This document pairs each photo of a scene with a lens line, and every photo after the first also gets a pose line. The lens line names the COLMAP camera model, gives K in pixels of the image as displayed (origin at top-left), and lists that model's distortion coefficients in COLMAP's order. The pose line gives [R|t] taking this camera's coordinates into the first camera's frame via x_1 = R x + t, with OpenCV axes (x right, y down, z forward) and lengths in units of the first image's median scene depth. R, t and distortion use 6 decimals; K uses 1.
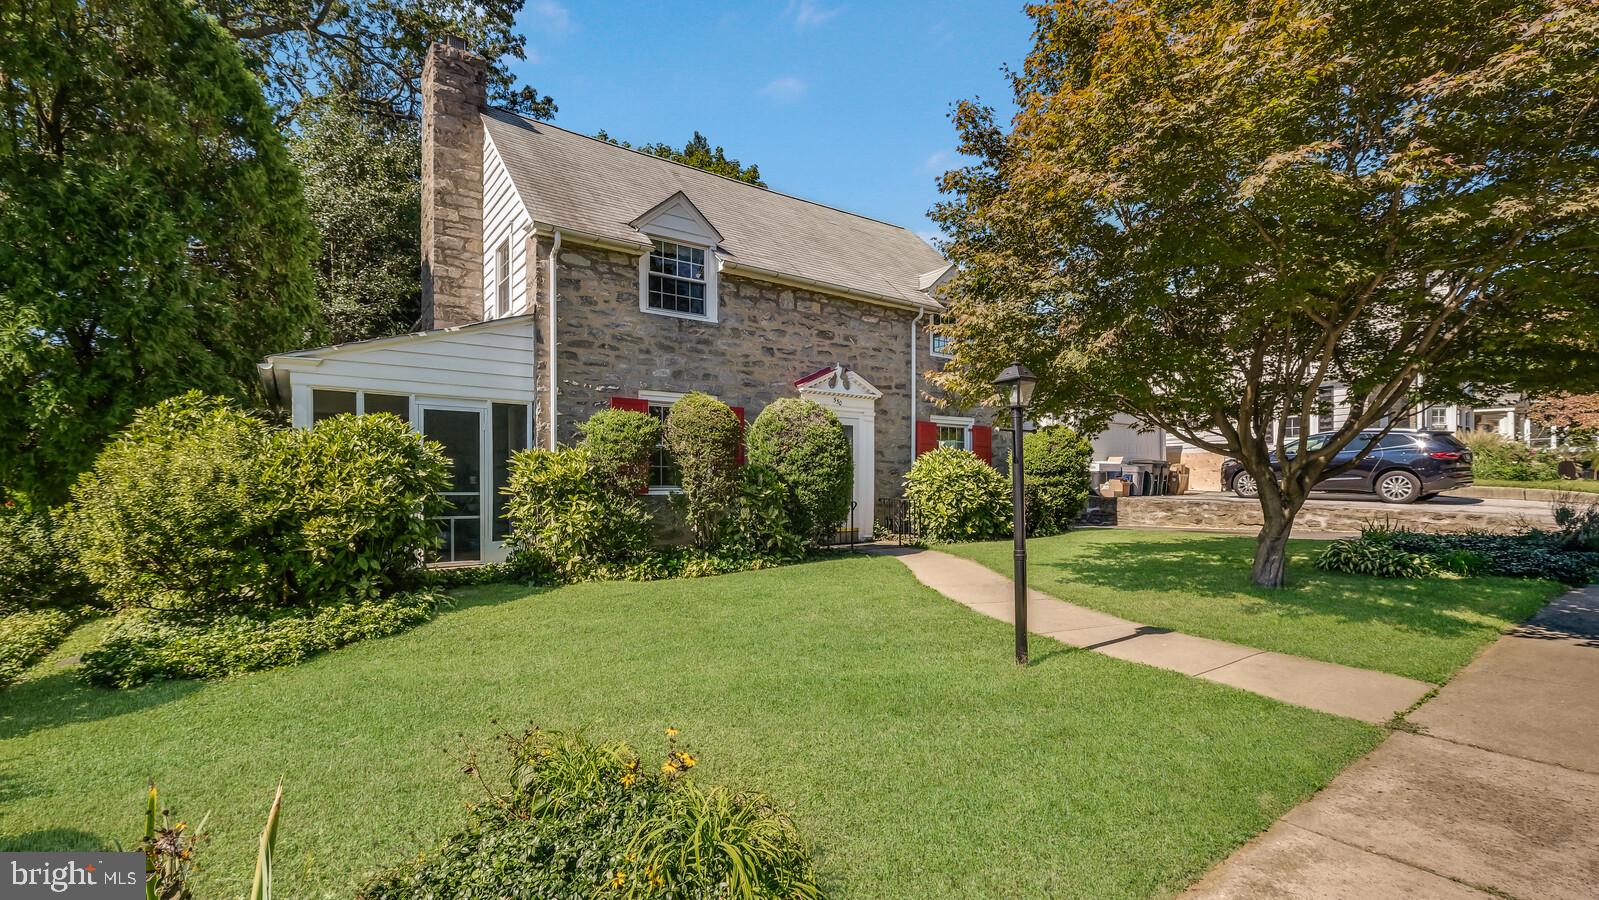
lens RADIAL K [[701.2, 0, 807.0], [0, 701.2, 464.6], [0, 0, 1]] dist [0.001710, -0.000499]
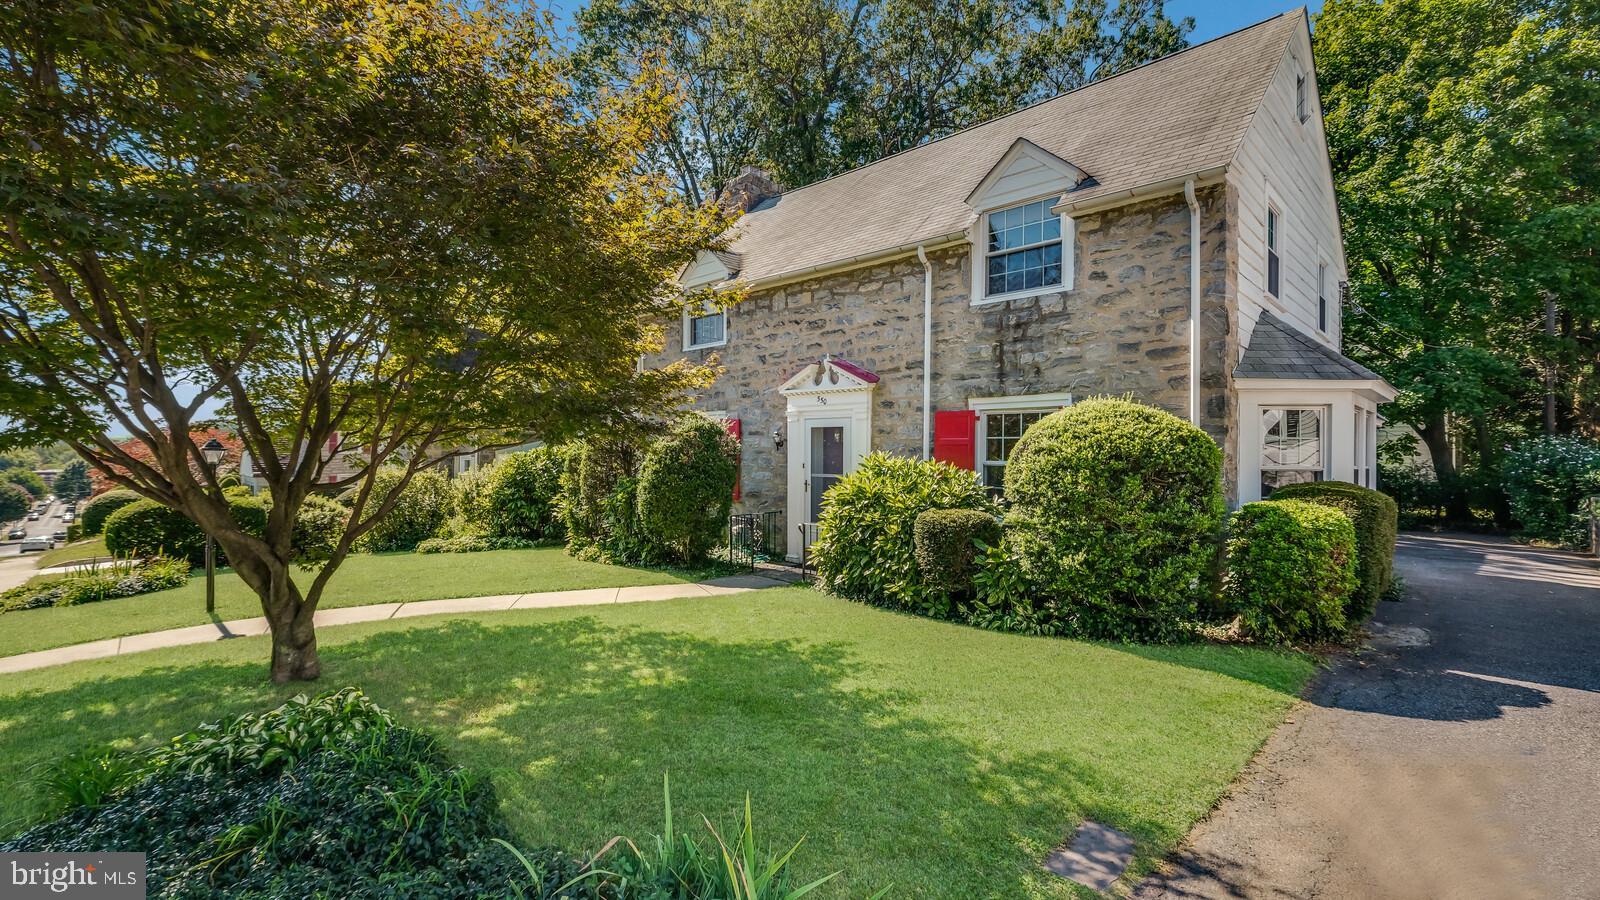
lens RADIAL K [[701.7, 0, 799.0], [0, 701.7, 441.6], [0, 0, 1]] dist [0.001710, -0.000499]
pose [[0.149581, -0.015963, -0.988621, 0.961456], [0.009043, 0.999850, -0.014776, -0.029982], [0.988708, -0.006730, 0.149703, 0.924003]]
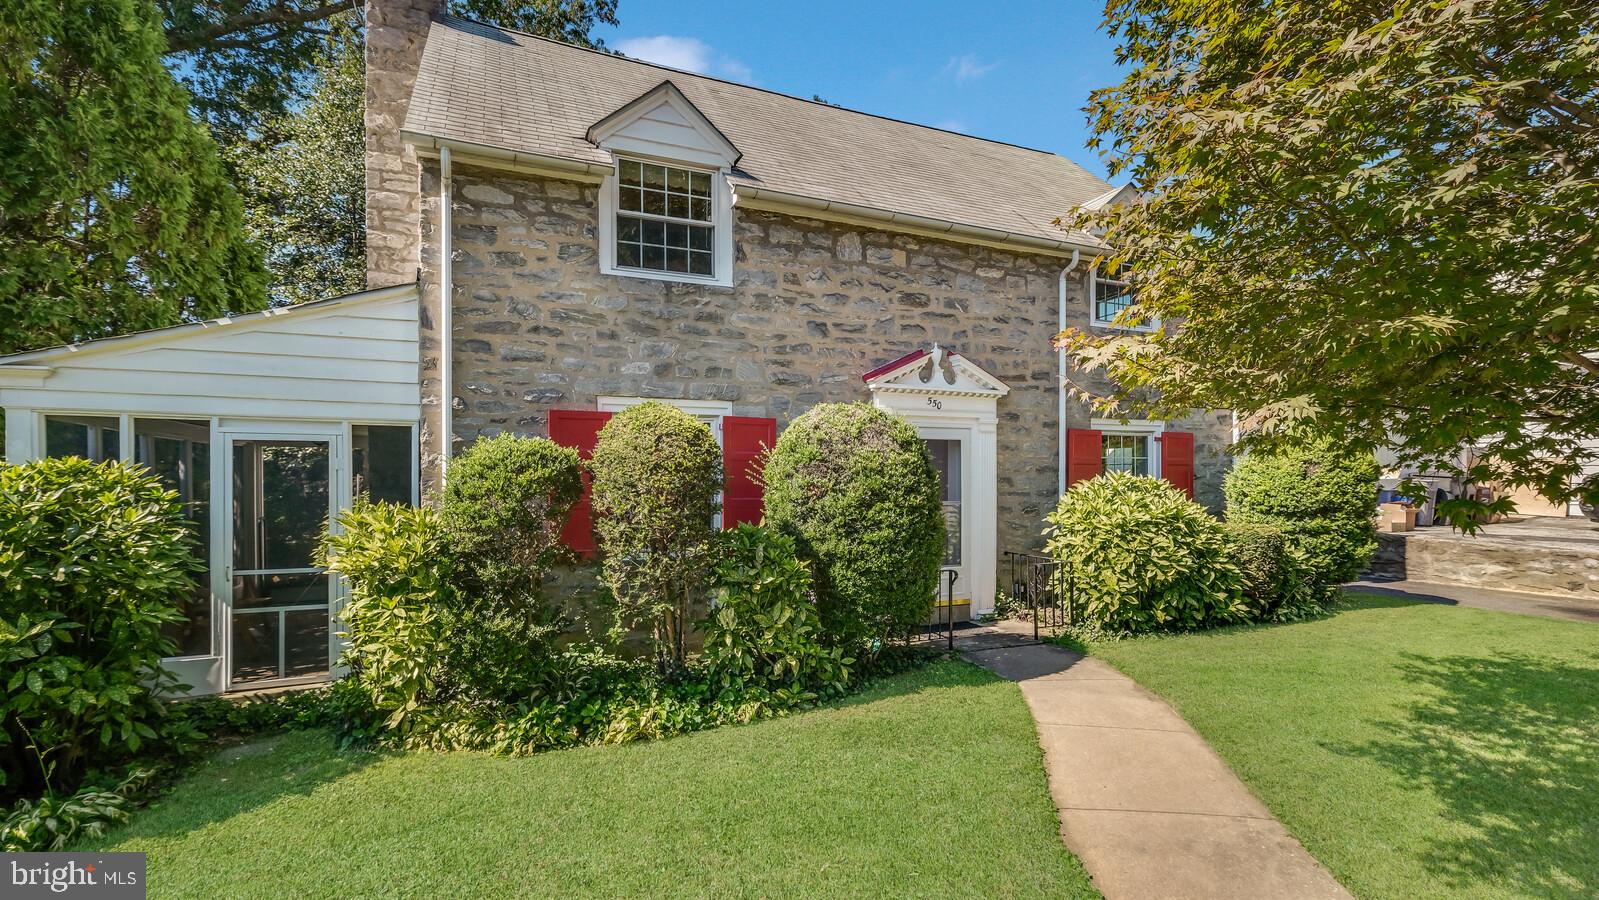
lens RADIAL K [[701.2, 0, 797.5], [0, 701.2, 464.1], [0, 0, 1]] dist [0.001710, -0.000499]
pose [[0.973590, -0.003101, -0.228284, 0.074068], [0.006094, 0.999904, 0.012410, -0.047069], [0.228224, -0.013473, 0.973516, 0.380326]]
